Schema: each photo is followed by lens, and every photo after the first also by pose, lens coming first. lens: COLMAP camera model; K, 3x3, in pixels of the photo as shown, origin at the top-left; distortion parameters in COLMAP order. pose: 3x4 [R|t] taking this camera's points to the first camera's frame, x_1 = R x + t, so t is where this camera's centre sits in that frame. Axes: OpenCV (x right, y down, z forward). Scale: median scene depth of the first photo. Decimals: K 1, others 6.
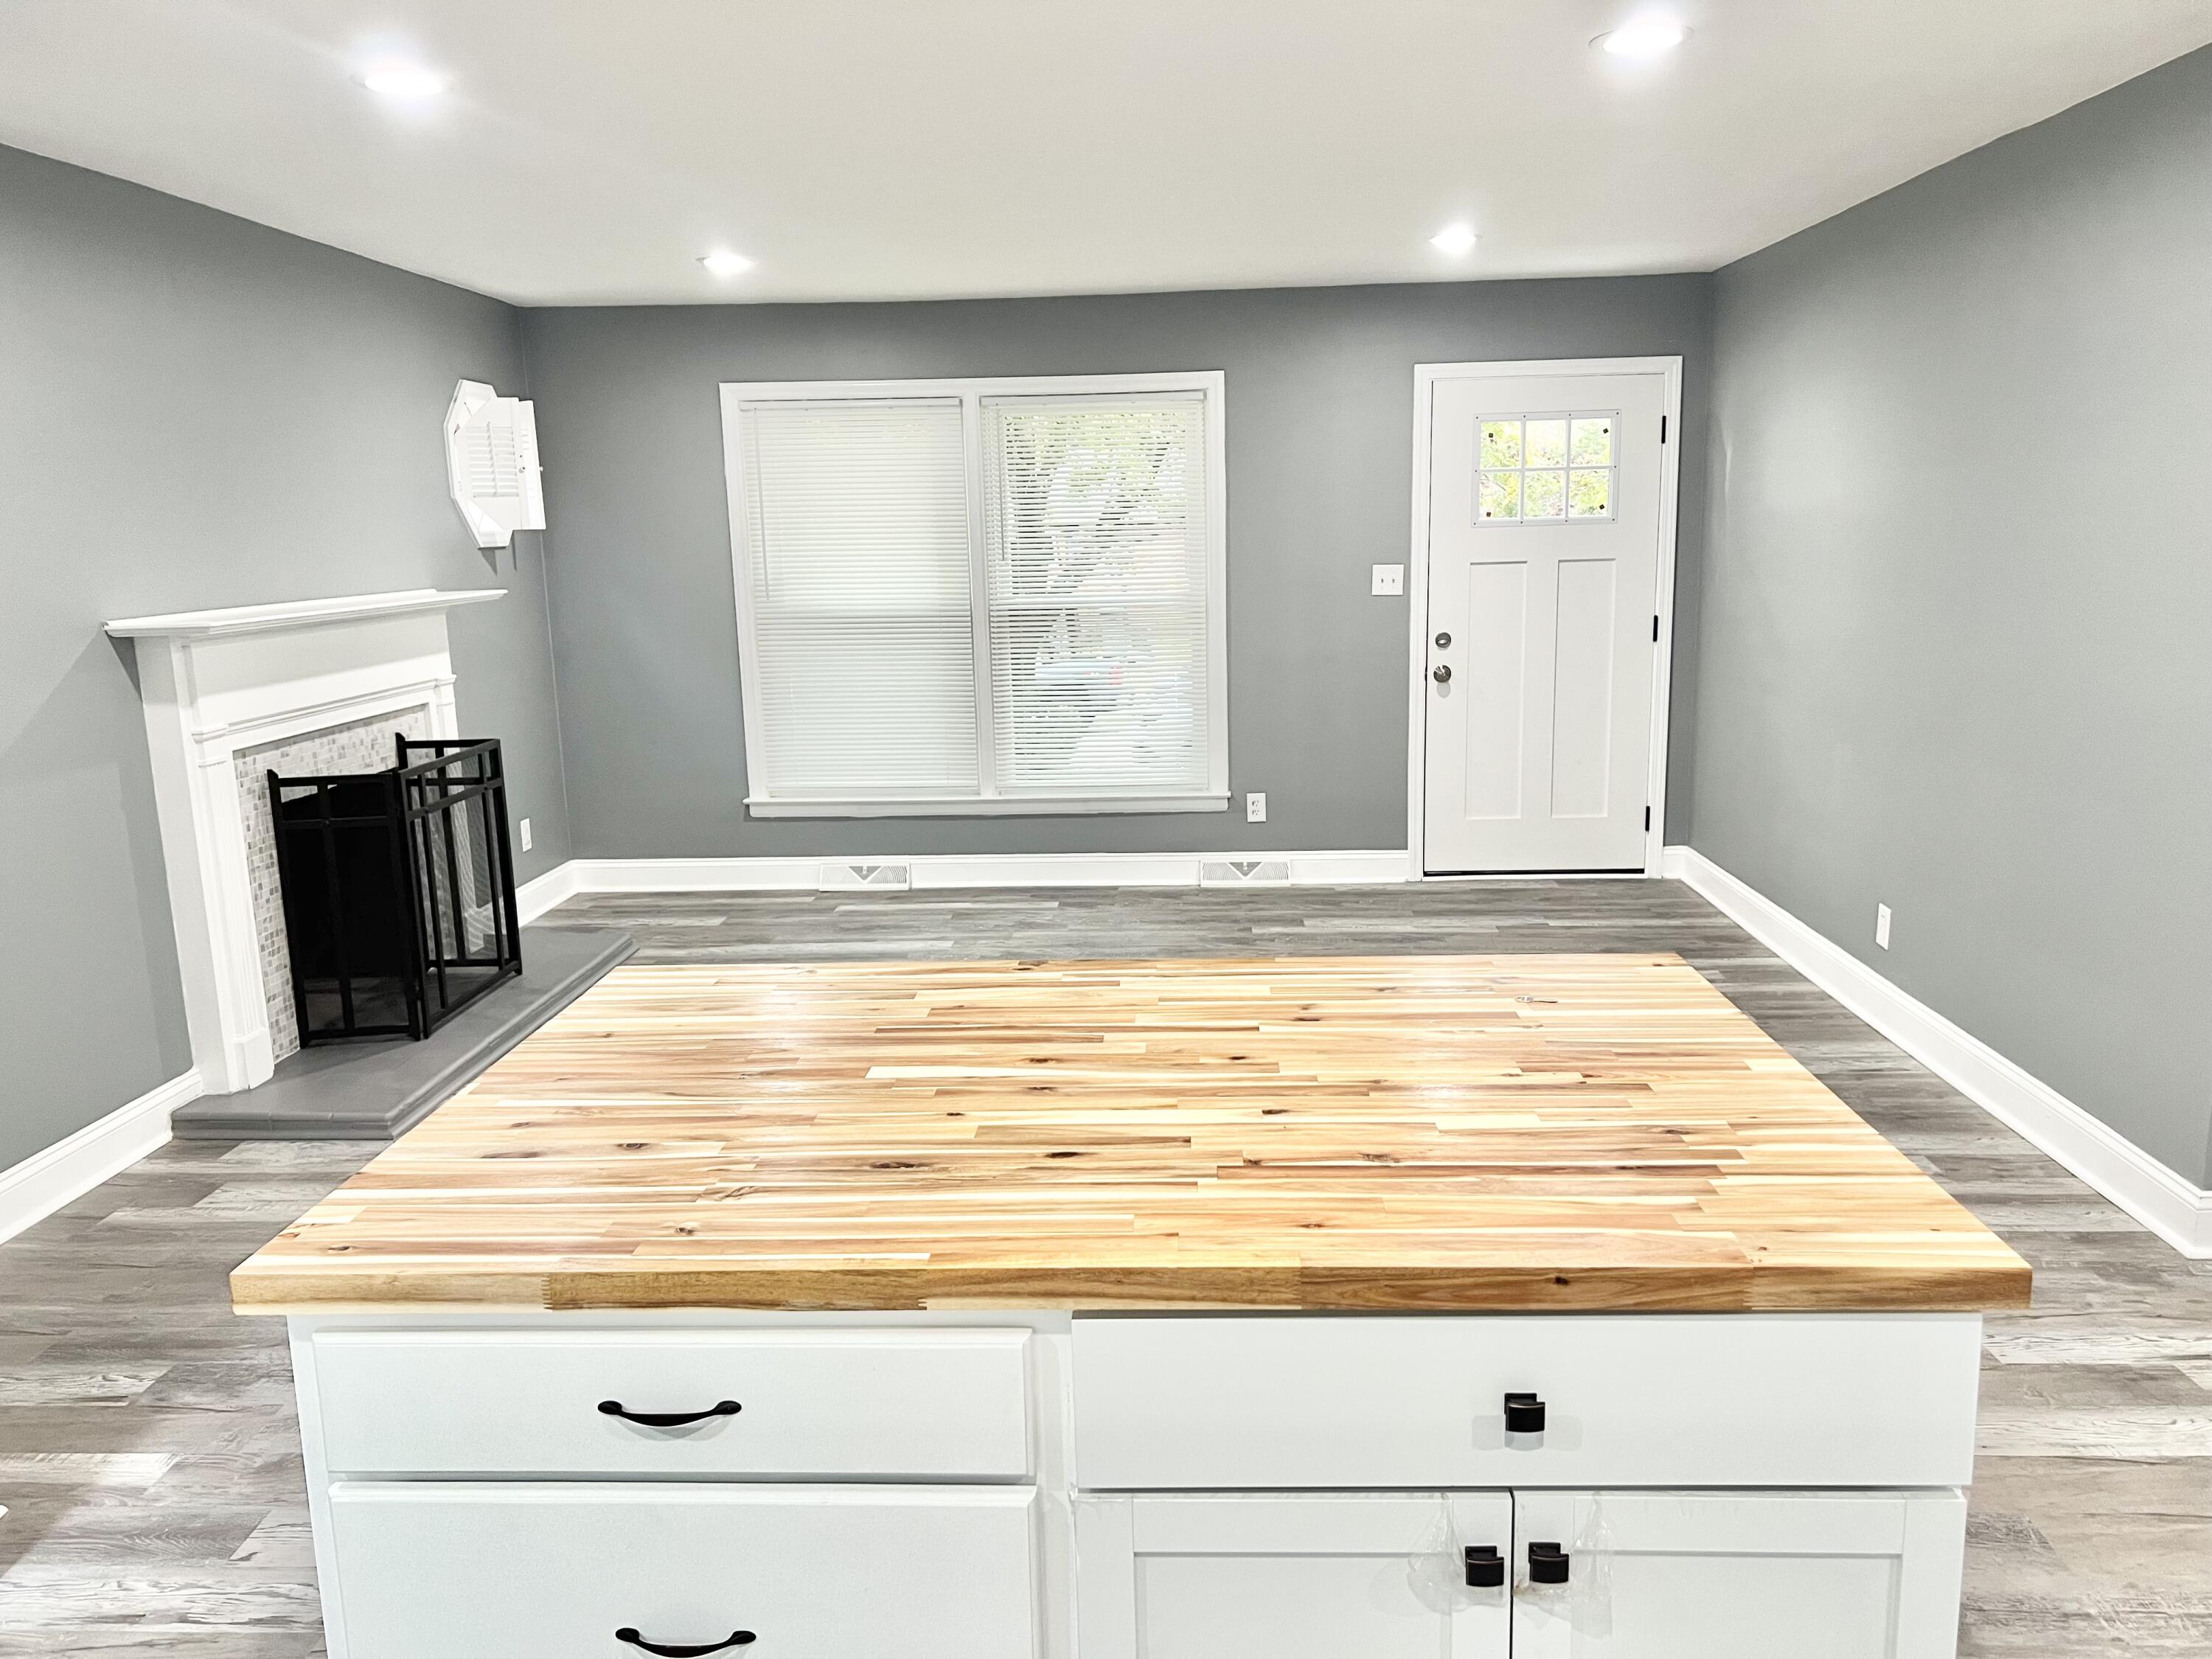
lens RADIAL K [[1654.3, 0, 1109.3], [0, 1654.3, 847.7], [0, 0, 1]] dist [0.073199, -0.087942]
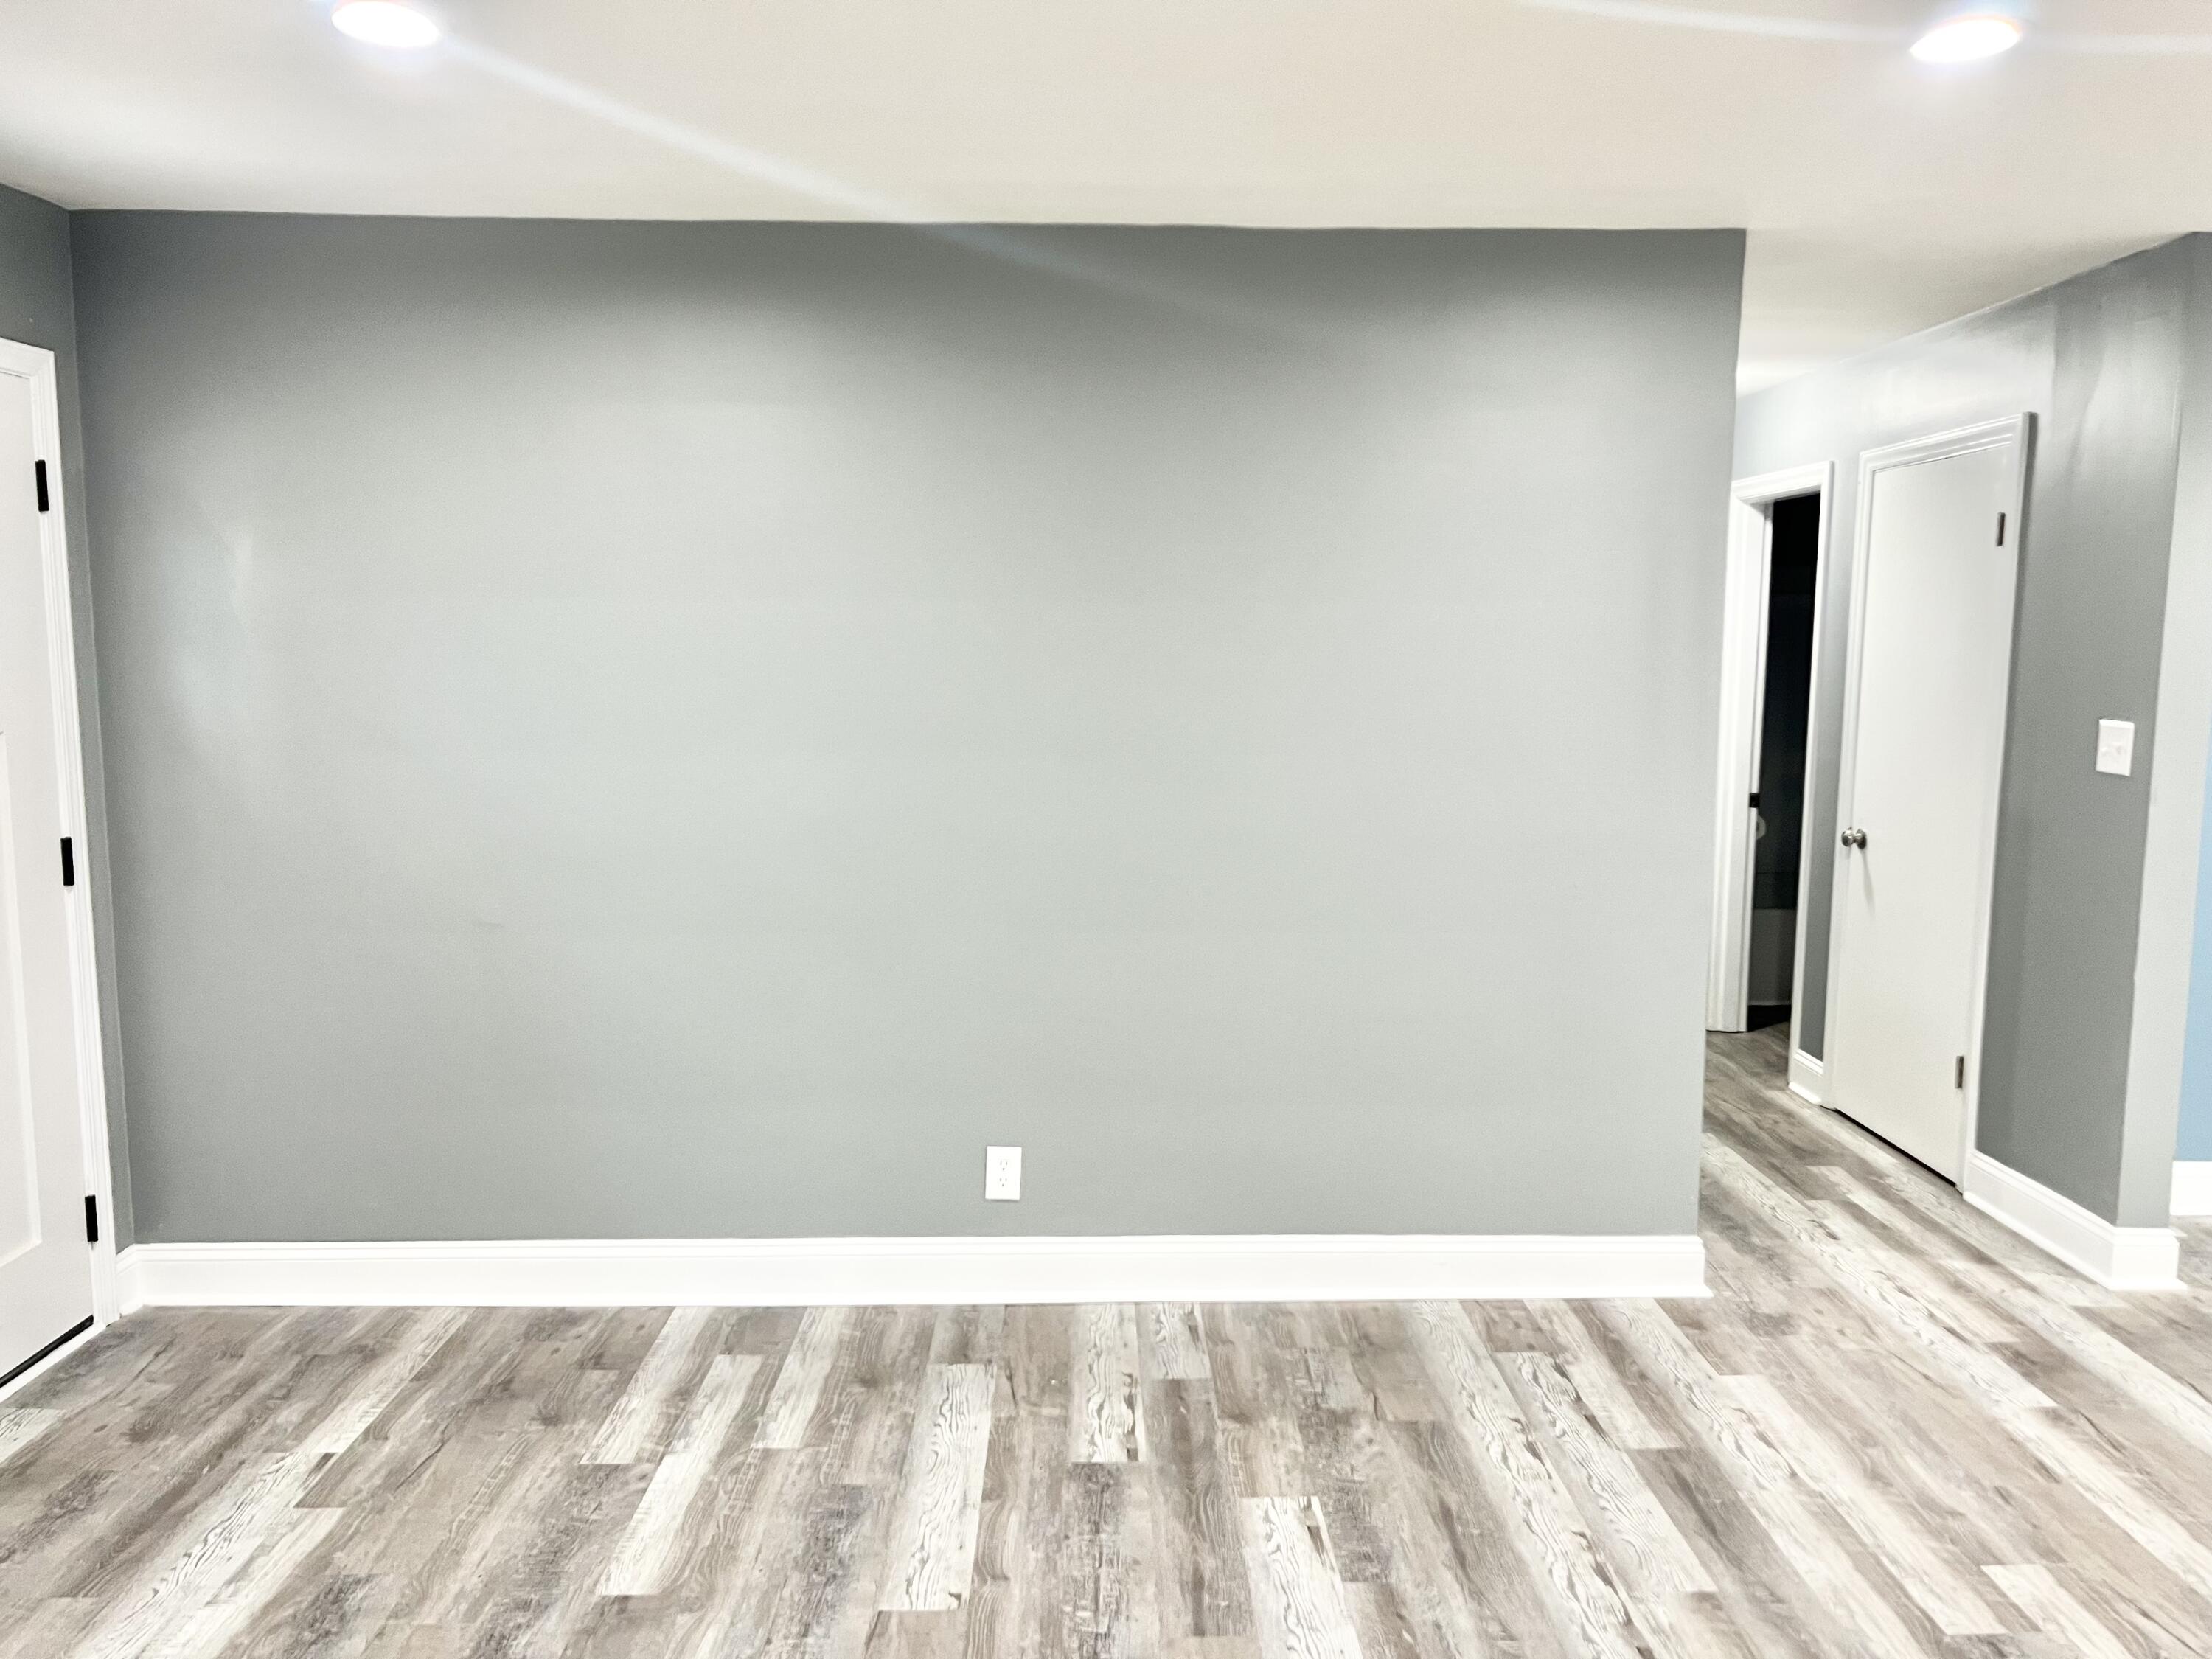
lens RADIAL K [[1654.3, 0, 1129.9], [0, 1654.3, 846.2], [0, 0, 1]] dist [0.073199, -0.087942]
pose [[-0.074086, -0.103801, 0.991835, -0.224060], [0.190403, 0.974800, 0.116240, -0.138020], [-0.978907, 0.197460, -0.052455, 0.724972]]
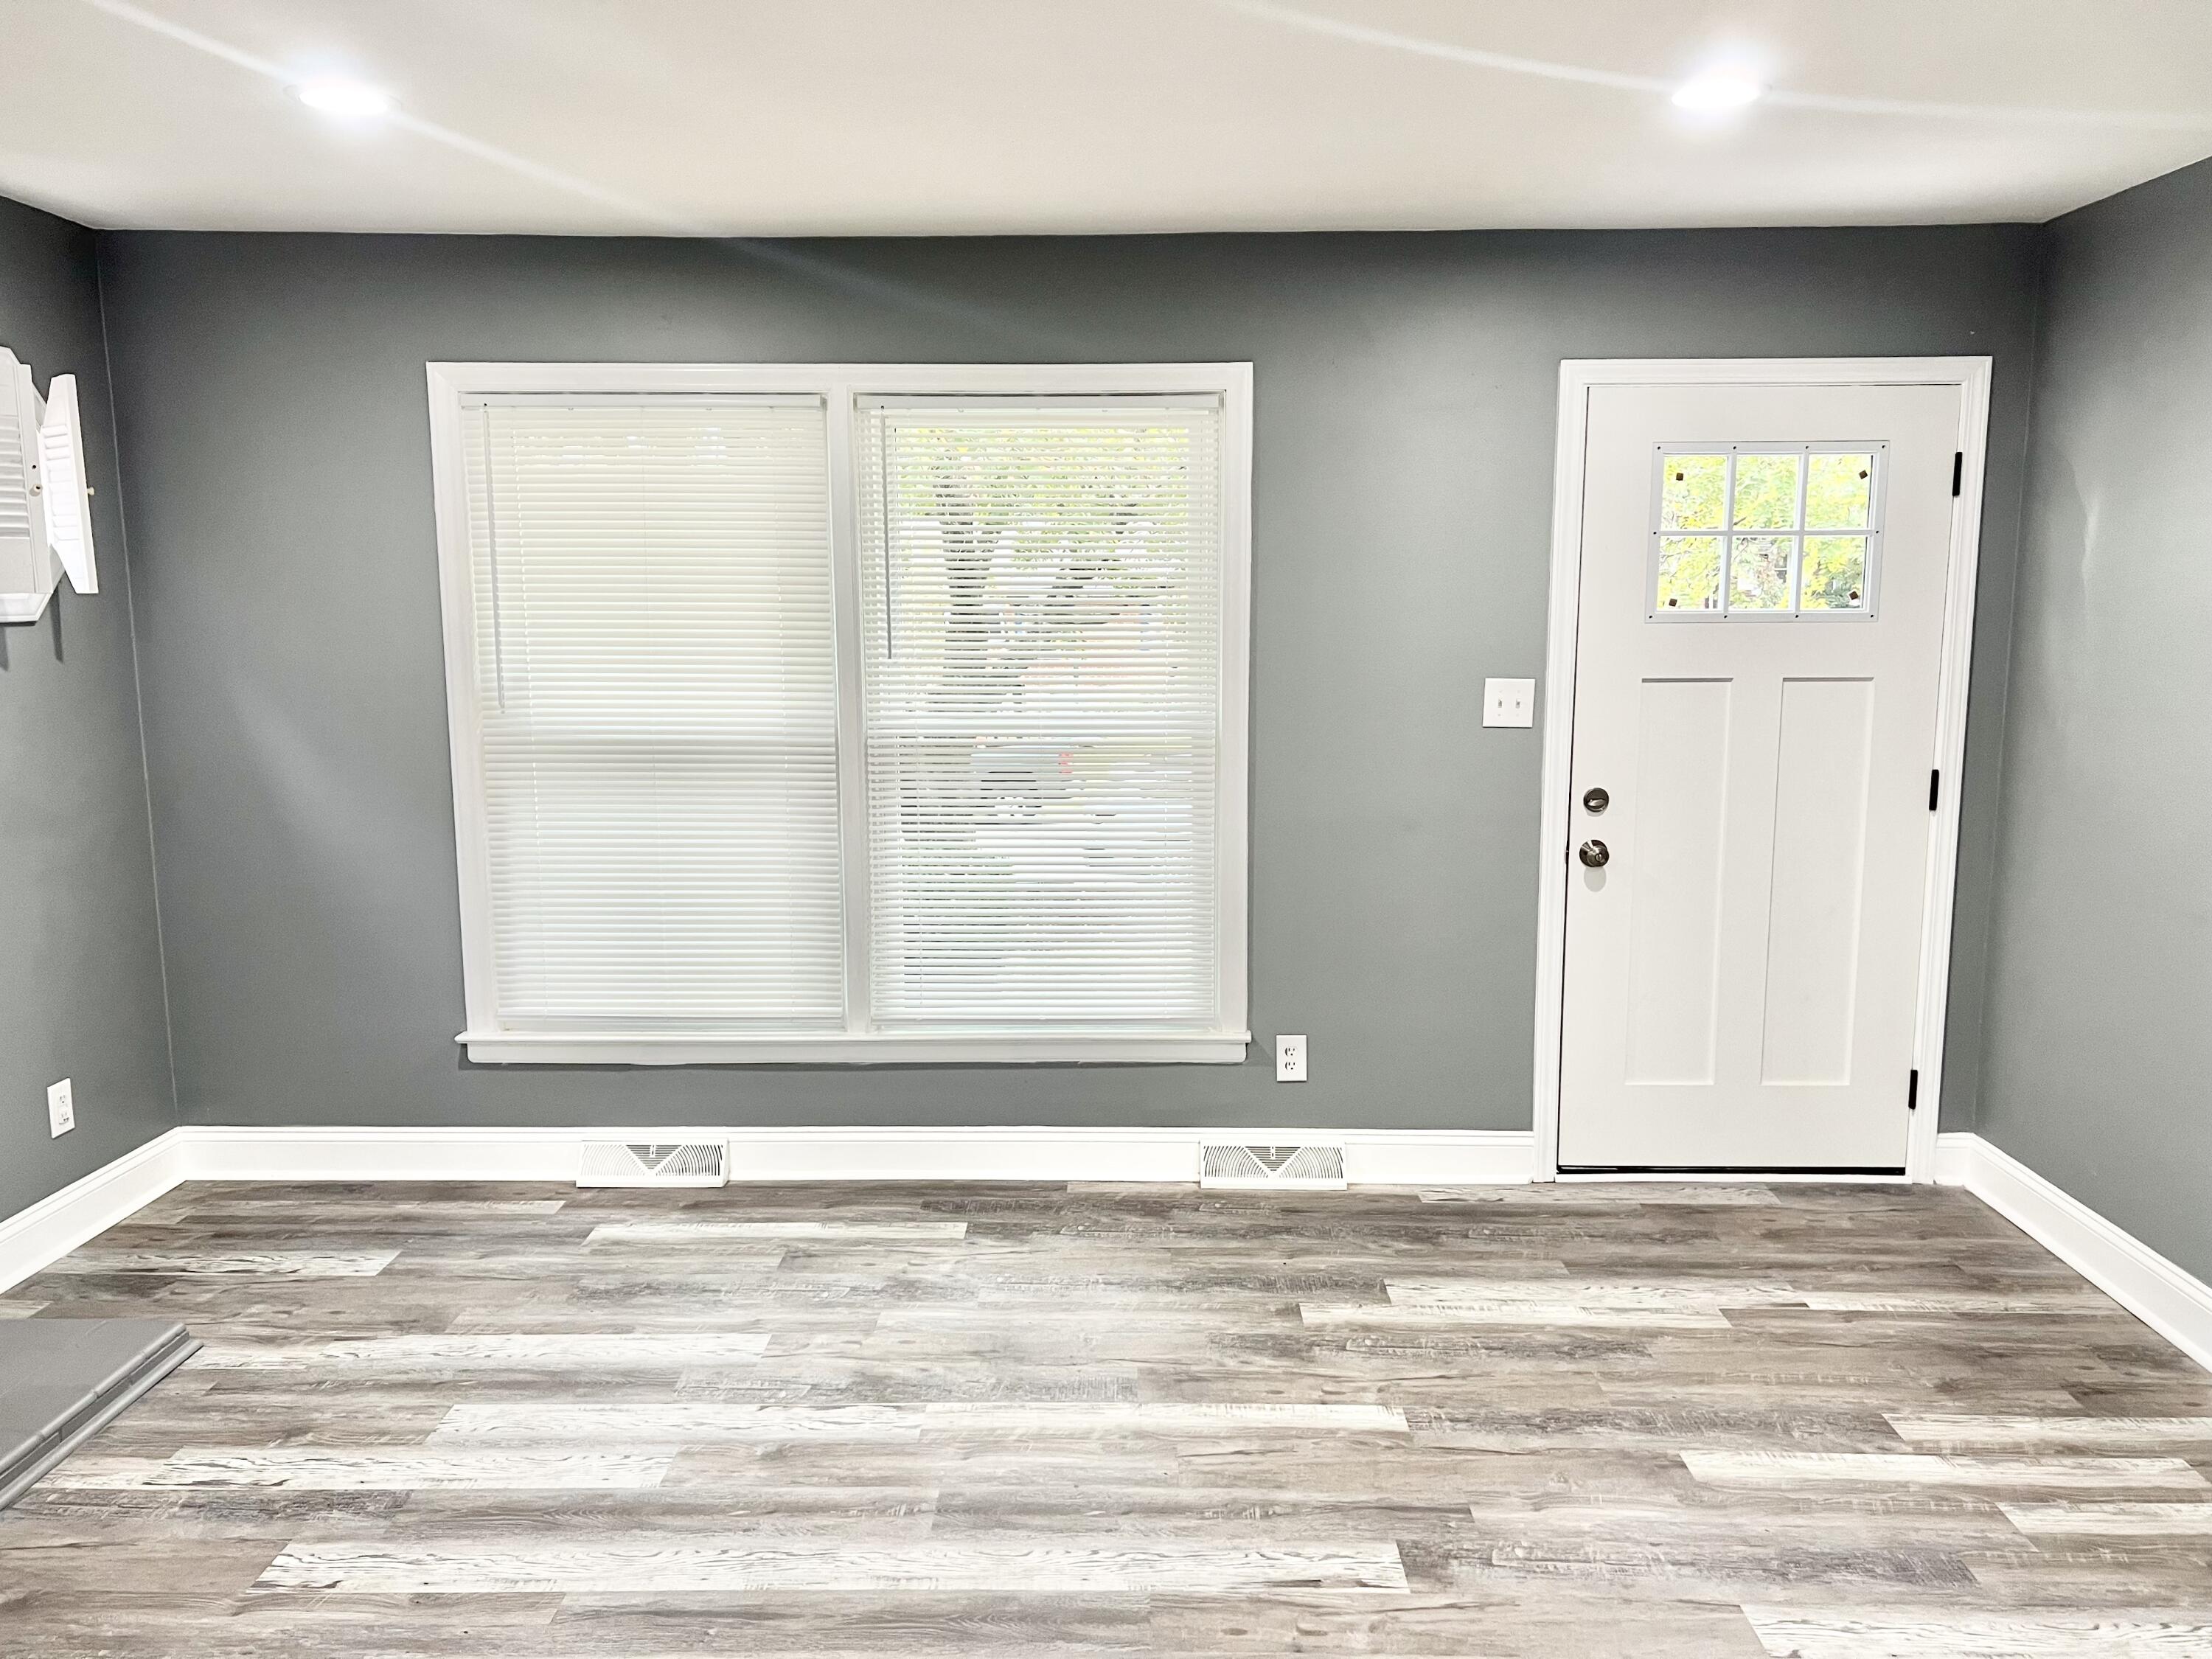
lens RADIAL K [[1654.3, 0, 1118.7], [0, 1654.3, 828.9], [0, 0, 1]] dist [0.073199, -0.087942]
pose [[0.999203, 0.016527, 0.036328, -0.000087], [-0.014575, 0.998469, -0.053366, -0.081533], [-0.037154, 0.052794, 0.997914, 0.400457]]
